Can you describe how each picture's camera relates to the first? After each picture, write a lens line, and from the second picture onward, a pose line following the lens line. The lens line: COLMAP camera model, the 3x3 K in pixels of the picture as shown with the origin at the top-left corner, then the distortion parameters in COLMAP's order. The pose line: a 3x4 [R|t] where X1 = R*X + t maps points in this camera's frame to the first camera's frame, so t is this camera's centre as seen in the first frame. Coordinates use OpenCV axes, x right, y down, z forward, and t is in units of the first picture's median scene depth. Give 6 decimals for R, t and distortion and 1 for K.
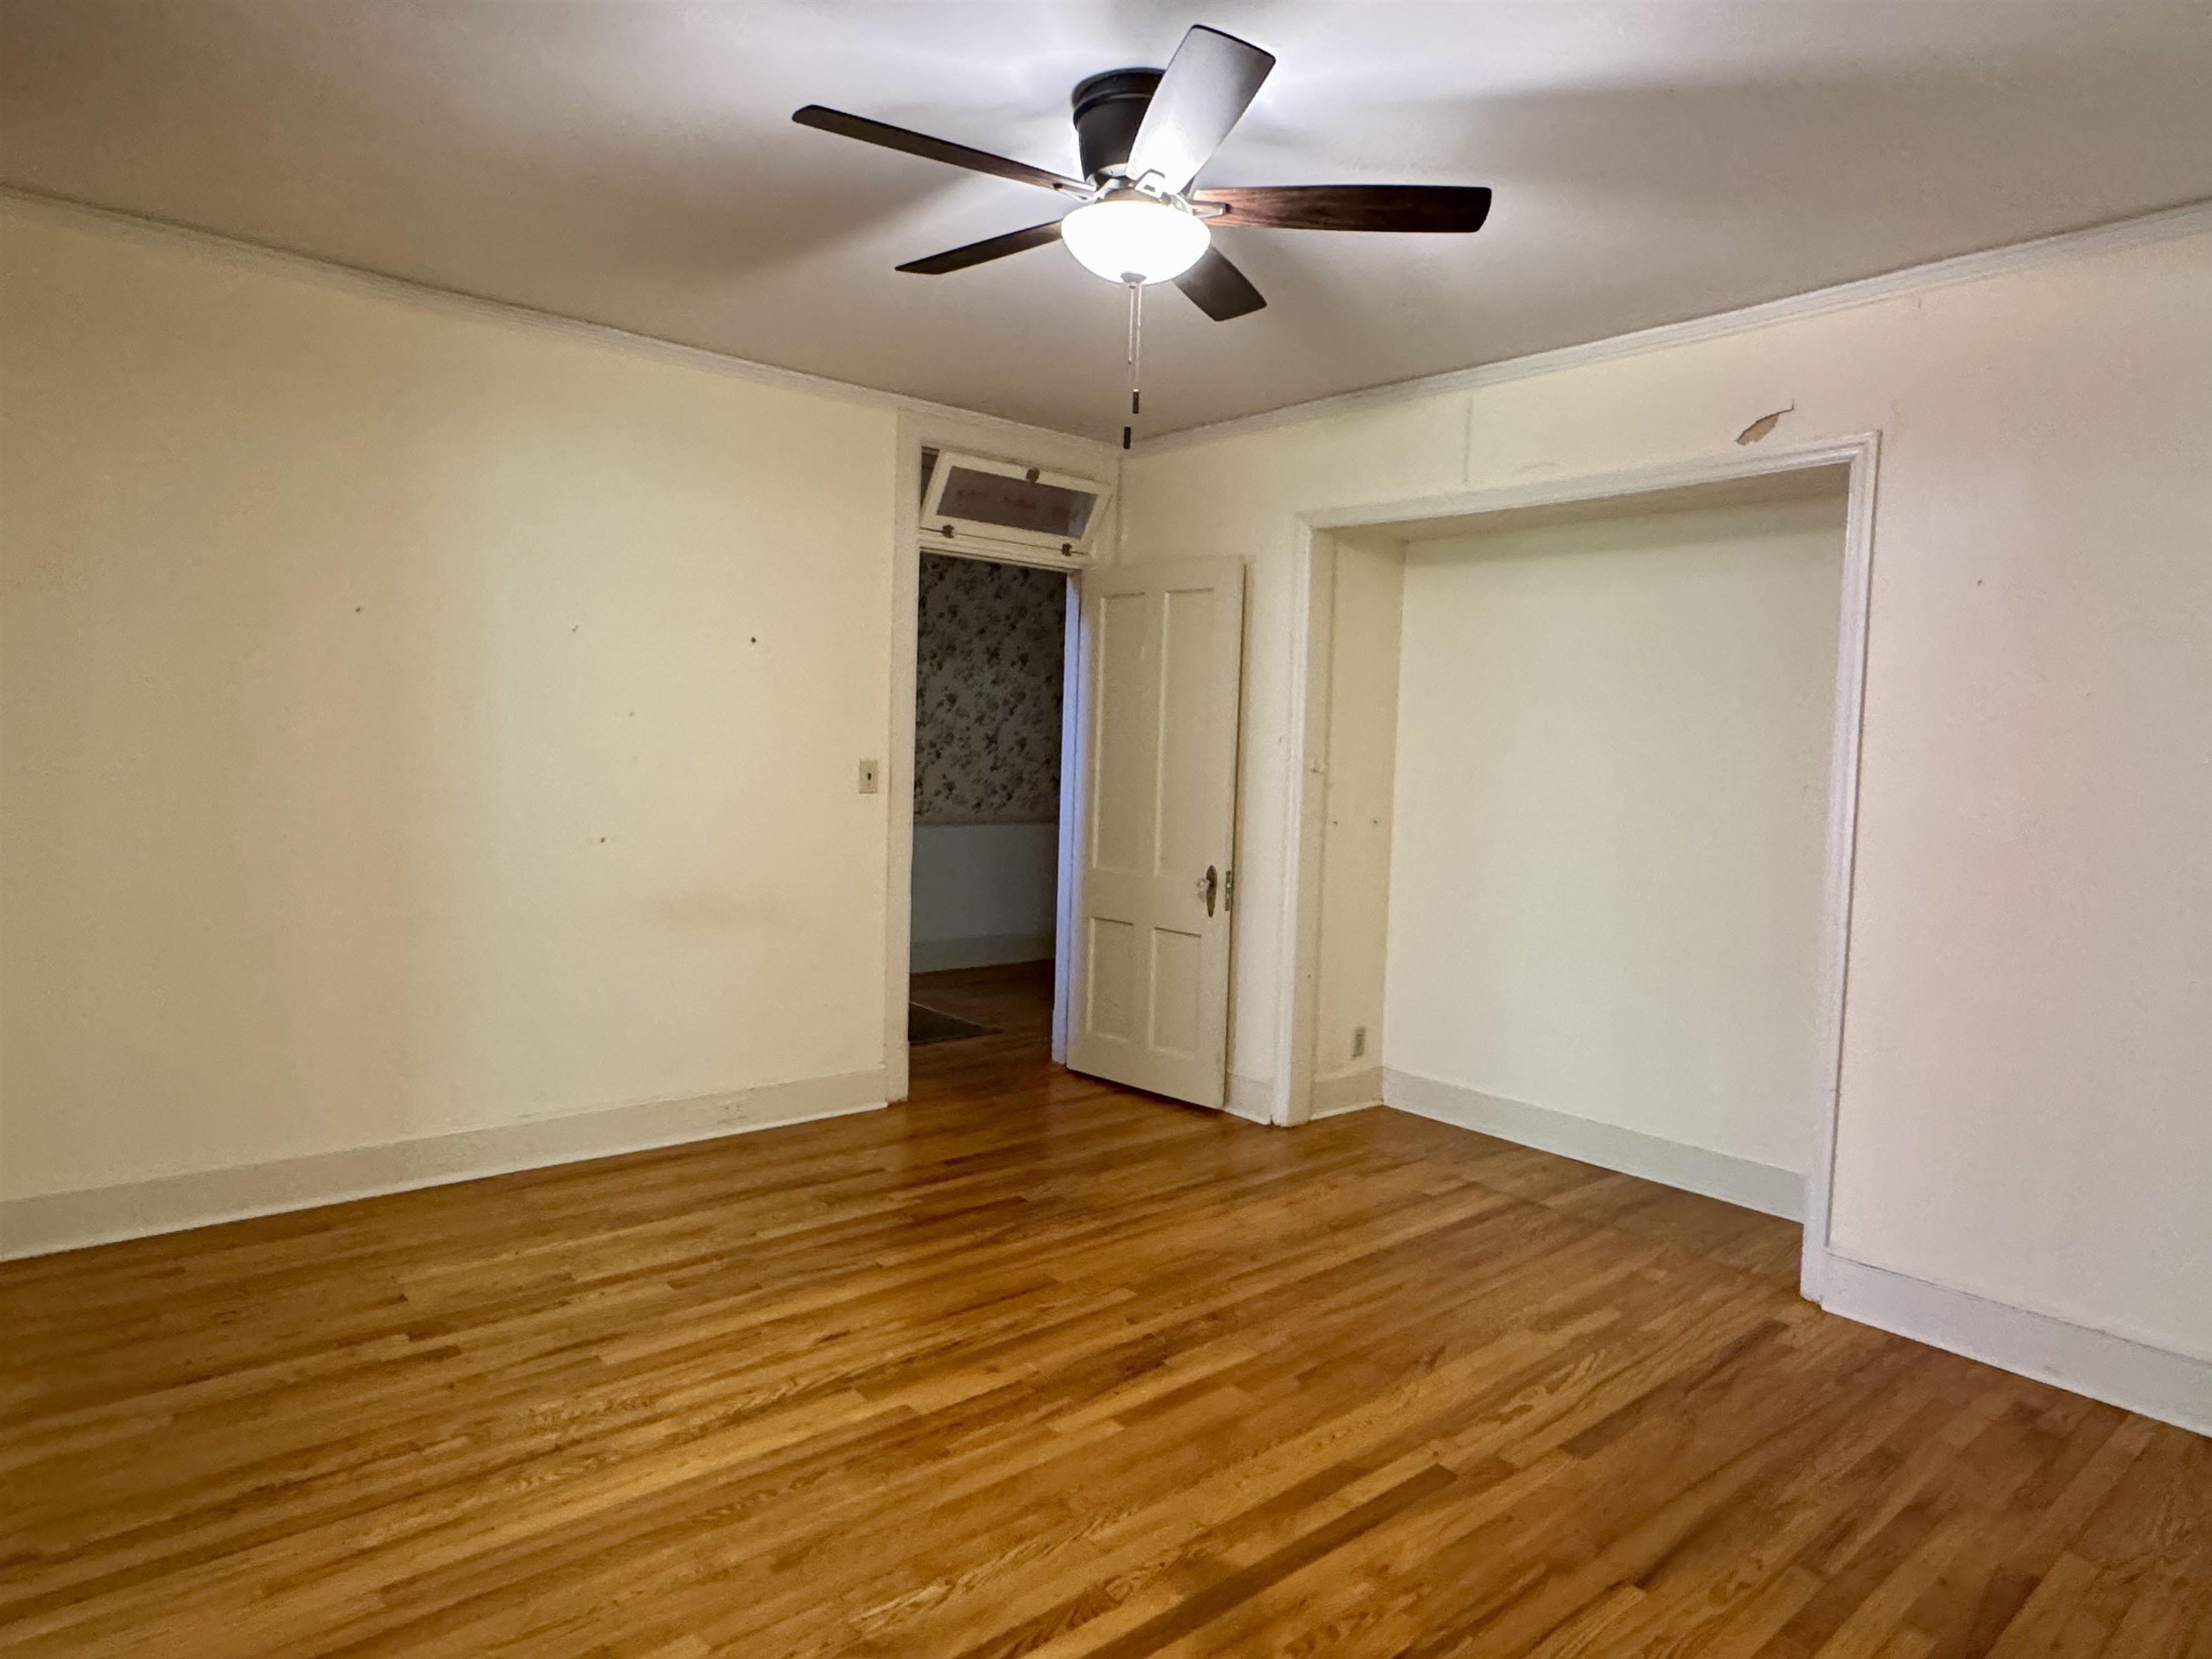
lens RADIAL K [[1305.1, 0, 1106.0], [0, 1305.1, 829.5], [0, 0, 1]] dist [-0.001306, -0.000207]
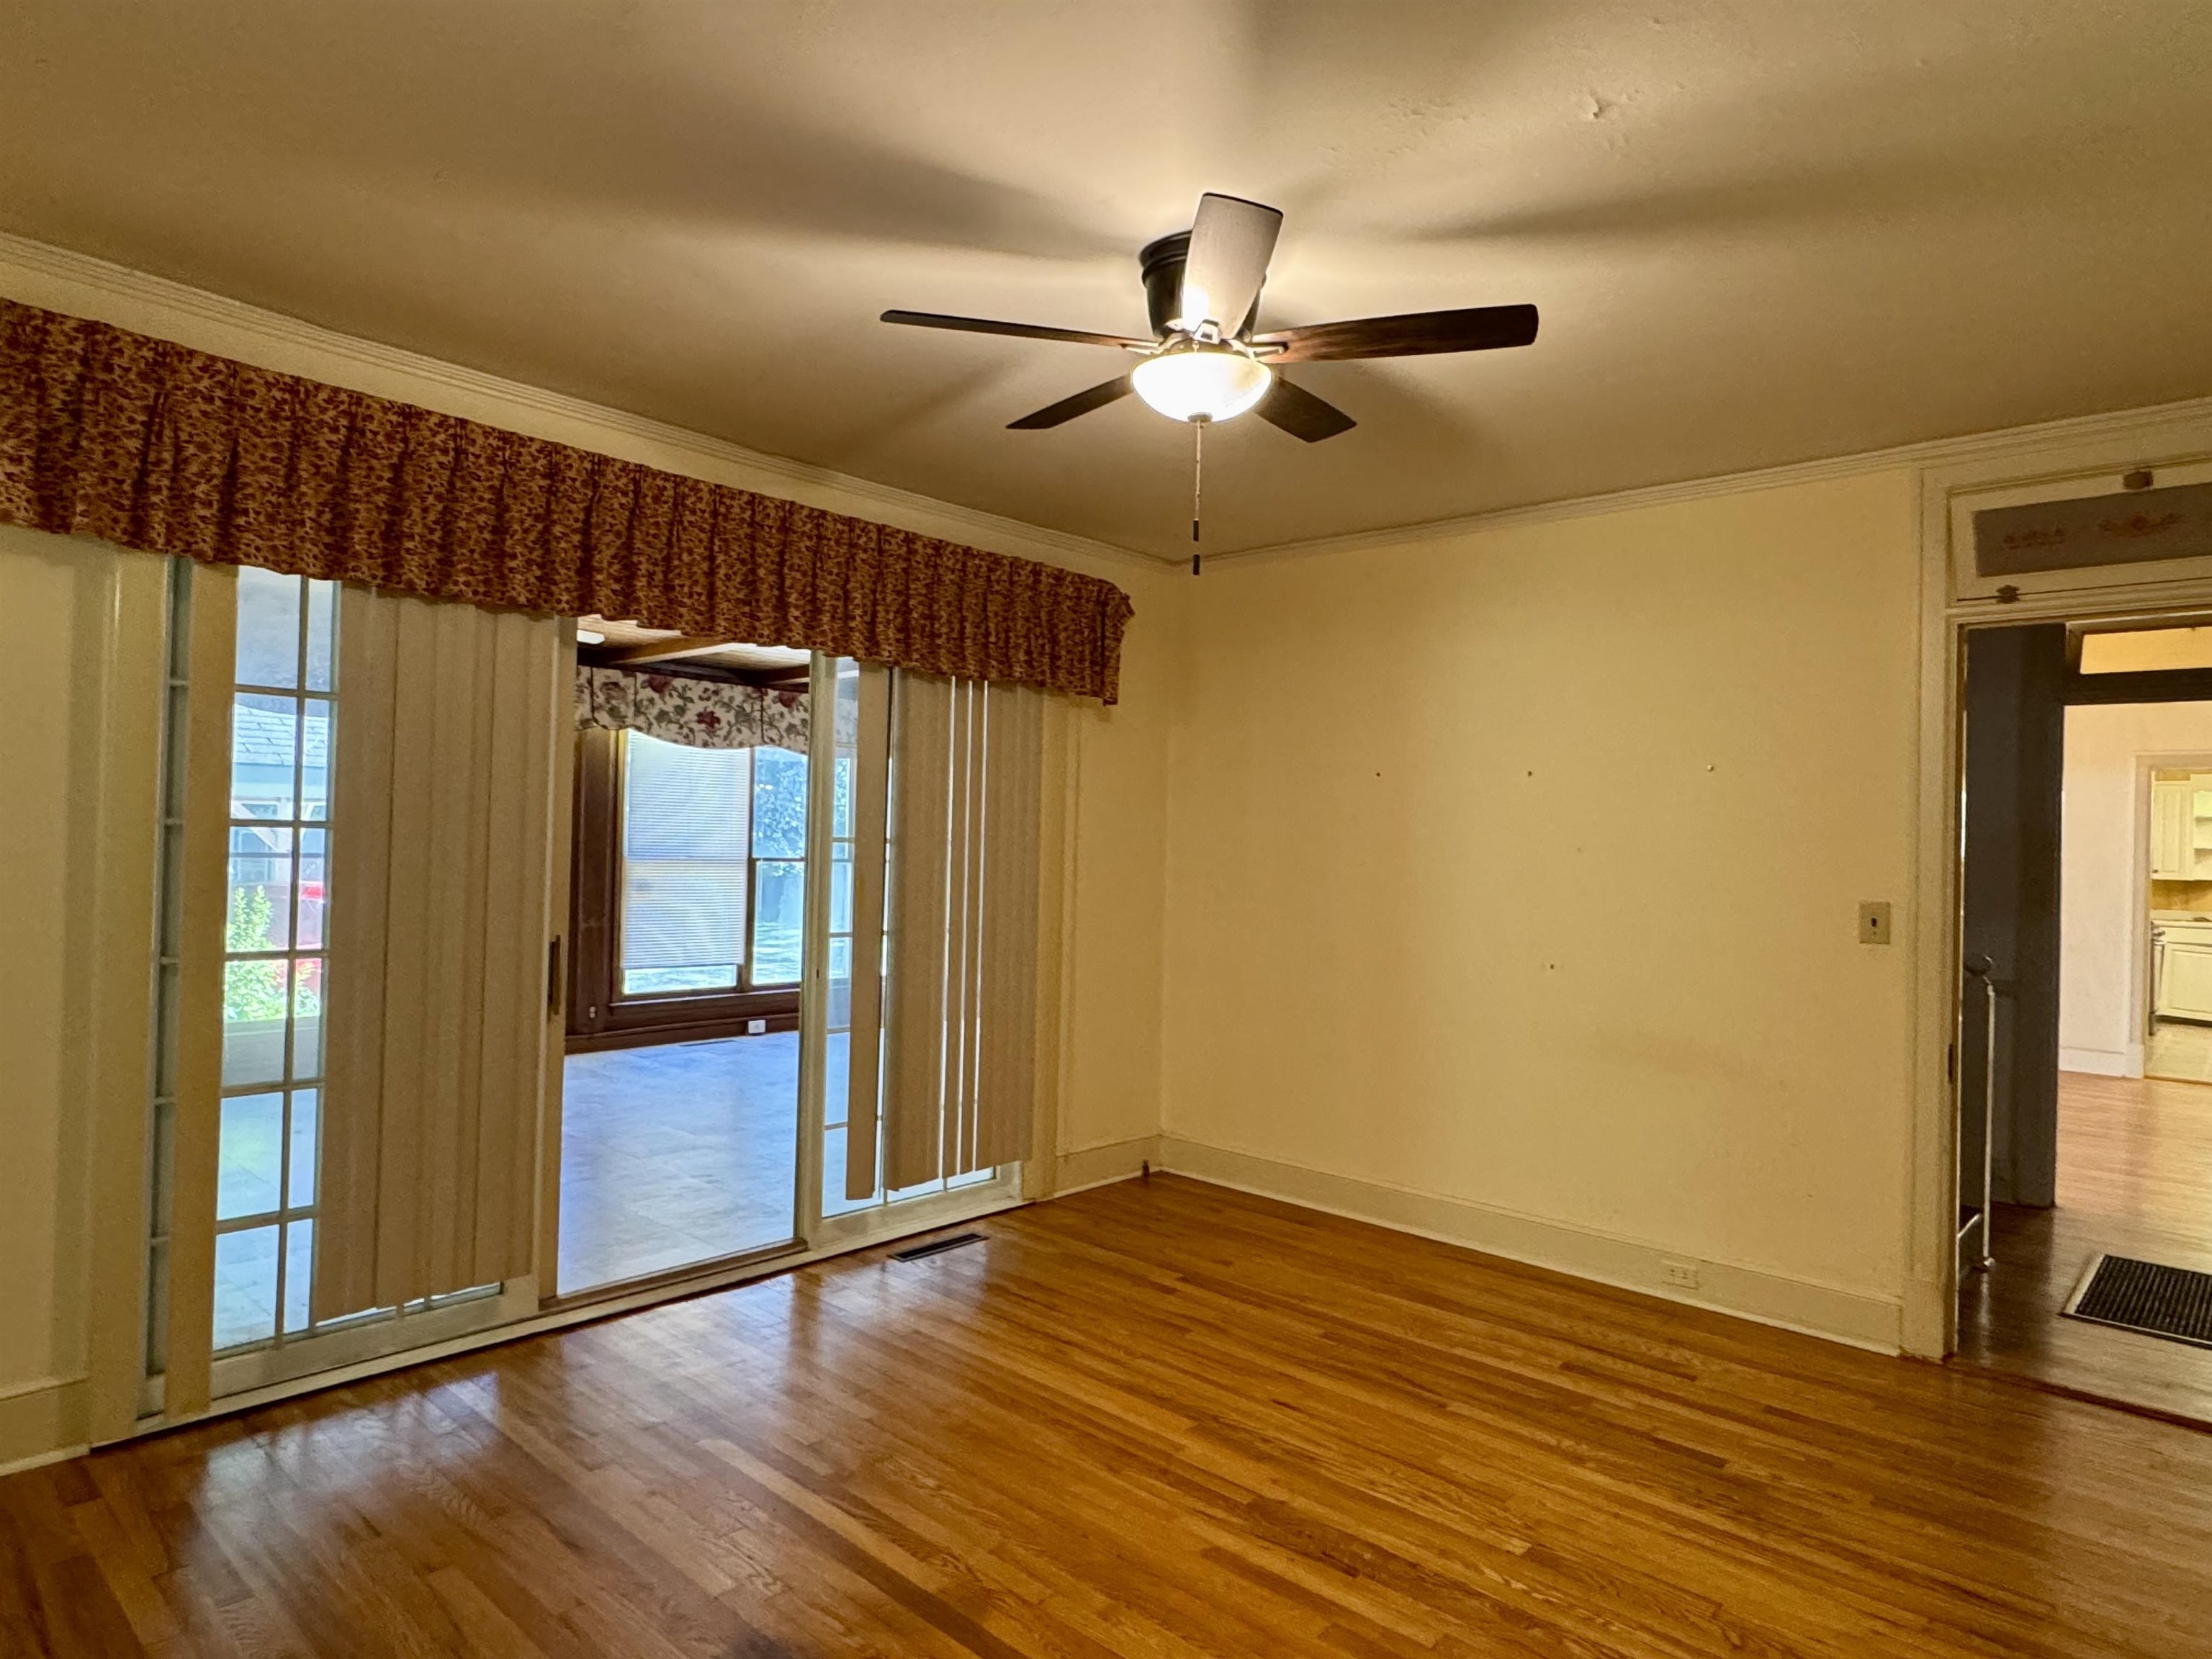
lens RADIAL K [[1298.4, 0, 1086.2], [0, 1298.4, 847.4], [0, 0, 1]] dist [-0.008979, -0.001549]
pose [[0.113857, -0.028684, -0.993083, 0.812967], [-0.091365, 0.995045, -0.039215, -0.016463], [0.989287, 0.095198, 0.110672, 0.632731]]
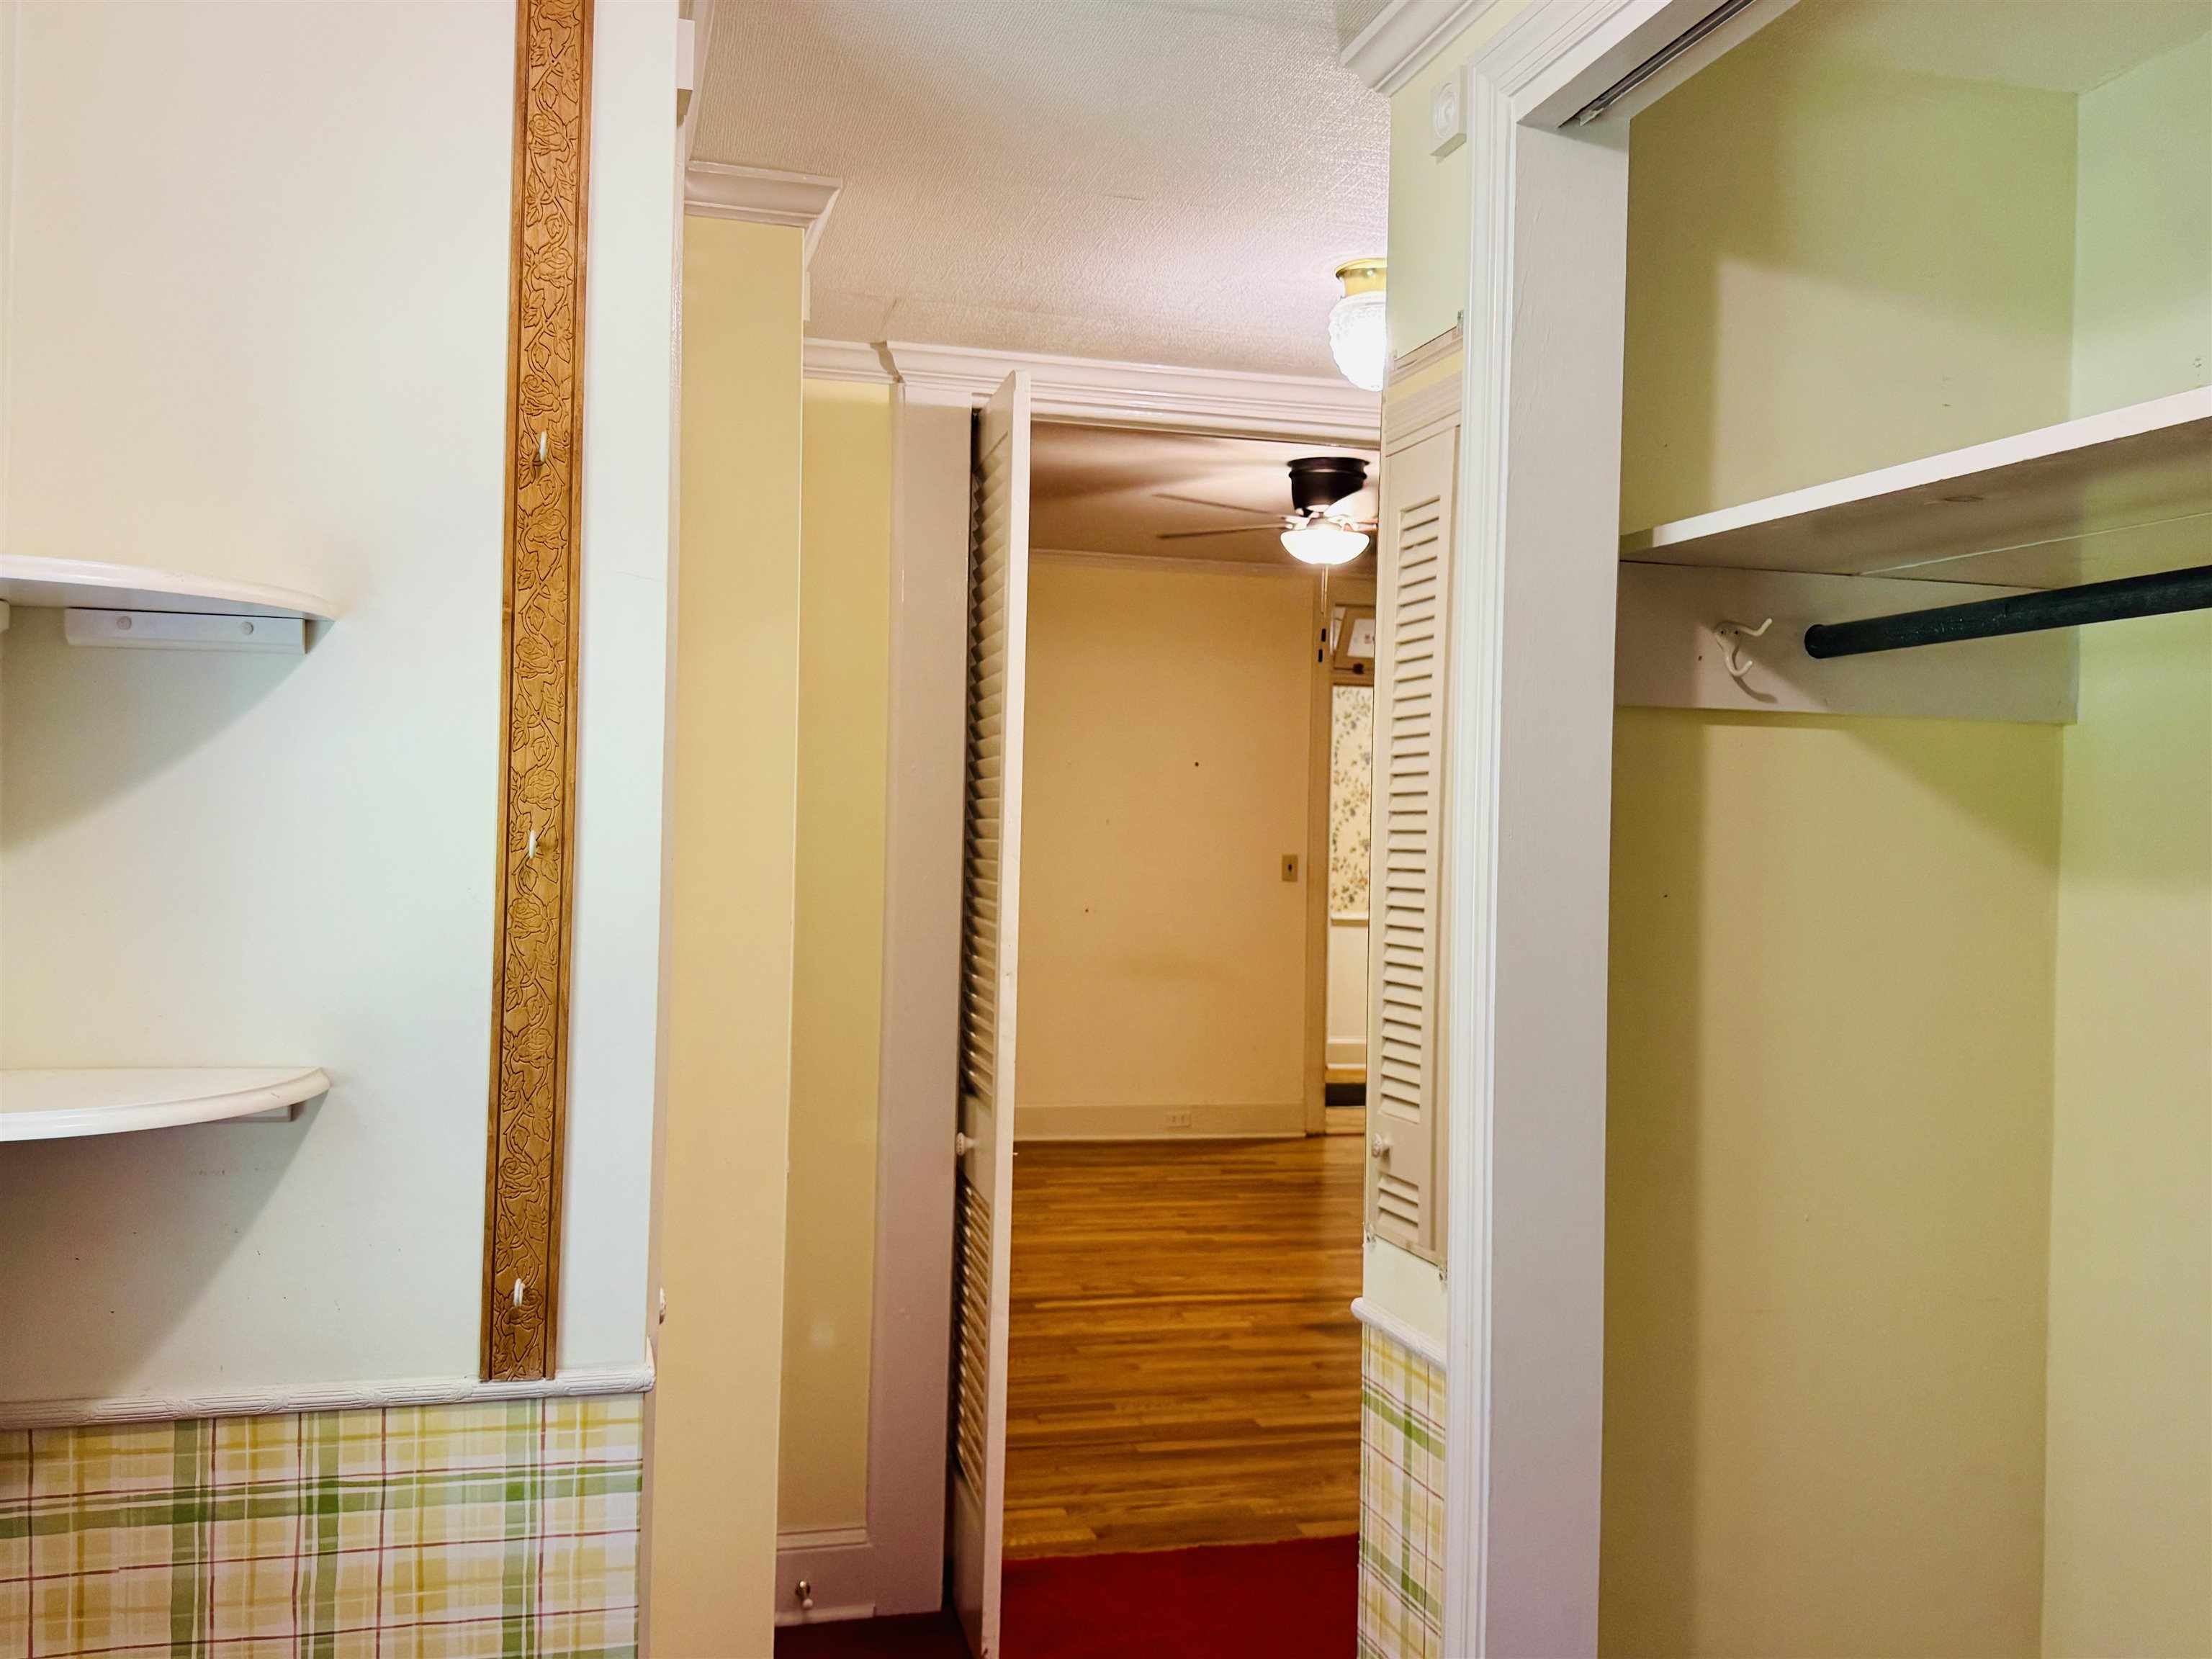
lens RADIAL K [[1908.3, 0, 1106.0], [0, 1908.3, 829.5], [0, 0, 1]] dist [0.007778, 0.000515]
pose [[0.902209, -0.012778, -0.431109, 0.670434], [-0.023222, 0.996672, -0.078140, 0.104599], [0.430672, 0.080510, 0.898910, -1.093879]]
